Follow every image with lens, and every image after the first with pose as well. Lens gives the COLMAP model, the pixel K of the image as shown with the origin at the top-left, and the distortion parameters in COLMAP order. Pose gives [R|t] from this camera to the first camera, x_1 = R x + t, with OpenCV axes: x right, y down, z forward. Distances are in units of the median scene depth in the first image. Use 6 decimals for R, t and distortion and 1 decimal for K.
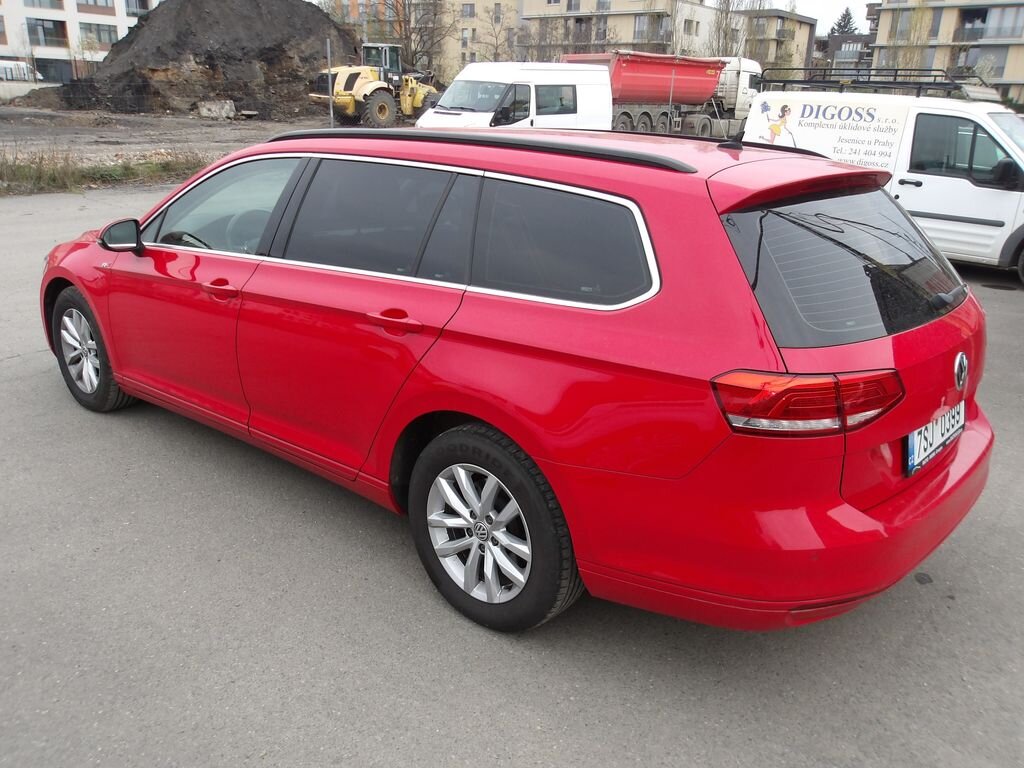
lens RADIAL K [[815.3, 0, 512.0], [0, 815.3, 387.3], [0, 0, 1]] dist [0.021052, -0.005504]
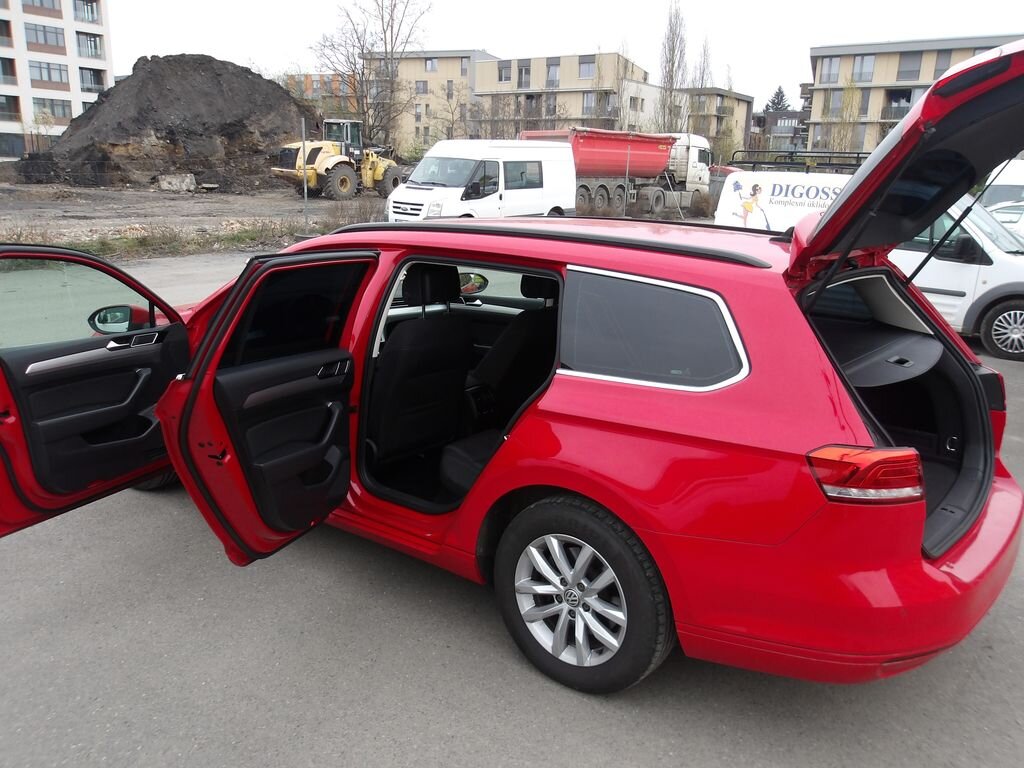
lens RADIAL K [[809.3, 0, 510.3], [0, 809.3, 403.3], [0, 0, 1]] dist [0.005243, 0.007322]
pose [[0.998649, -0.015490, 0.049610, -0.153285], [0.018424, 0.998074, -0.059240, -0.014742], [-0.048597, 0.060074, 0.997010, -0.061715]]
